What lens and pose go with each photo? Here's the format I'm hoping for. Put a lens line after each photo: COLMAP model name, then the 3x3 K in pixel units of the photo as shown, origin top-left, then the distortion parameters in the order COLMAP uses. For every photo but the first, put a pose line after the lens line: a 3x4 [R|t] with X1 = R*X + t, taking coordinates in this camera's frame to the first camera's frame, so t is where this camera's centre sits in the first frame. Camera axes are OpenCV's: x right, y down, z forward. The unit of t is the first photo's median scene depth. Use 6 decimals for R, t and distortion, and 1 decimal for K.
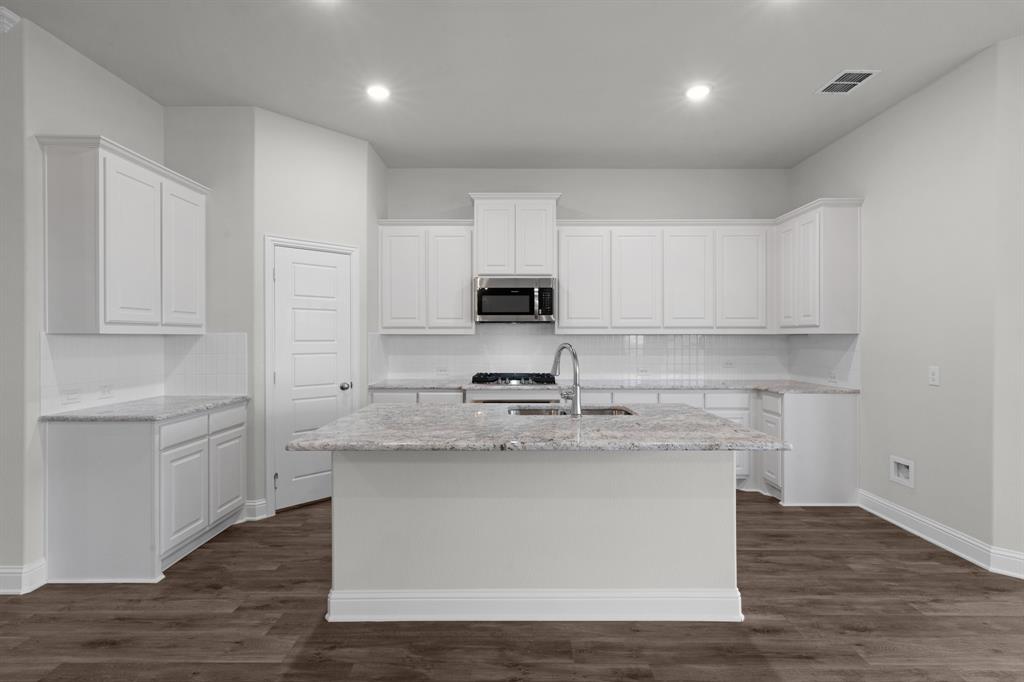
lens RADIAL K [[492.3, 0, 516.3], [0, 492.3, 339.1], [0, 0, 1]] dist [0.000097, 0.000357]
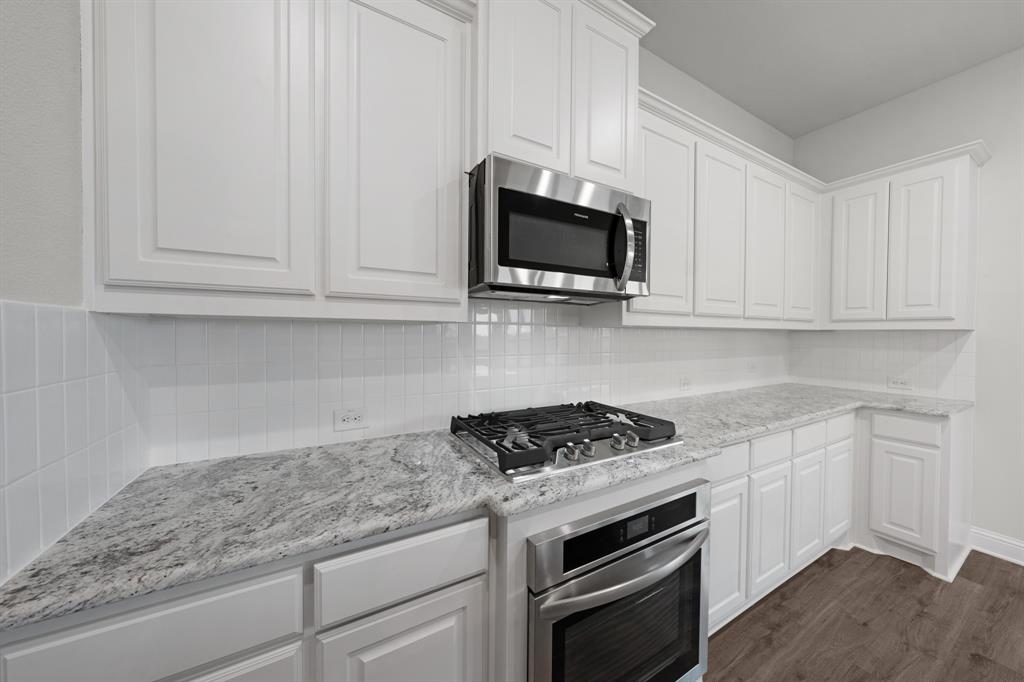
lens RADIAL K [[342.8, 0, 513.3], [0, 342.8, 338.5], [0, 0, 1]] dist [-0.004159, 0.000377]
pose [[0.871964, -0.001957, 0.489567, -0.185293], [-0.005659, 0.999885, 0.014076, -0.000782], [-0.489538, -0.015044, 0.871852, 0.776434]]
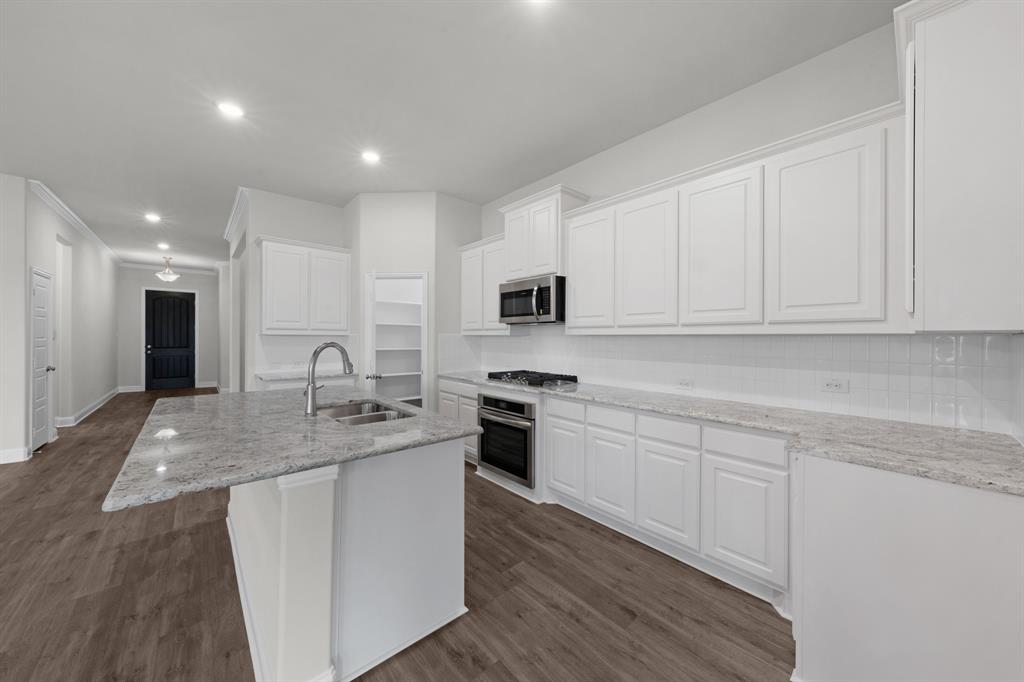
lens RADIAL K [[364.4, 0, 511.6], [0, 364.4, 337.3], [0, 0, 1]] dist [-0.000873, -0.000140]
pose [[0.655666, 0.002202, -0.755048, 0.552465], [-0.008249, 0.999957, -0.004247, -0.001081], [0.755006, 0.009013, 0.655656, 0.476066]]
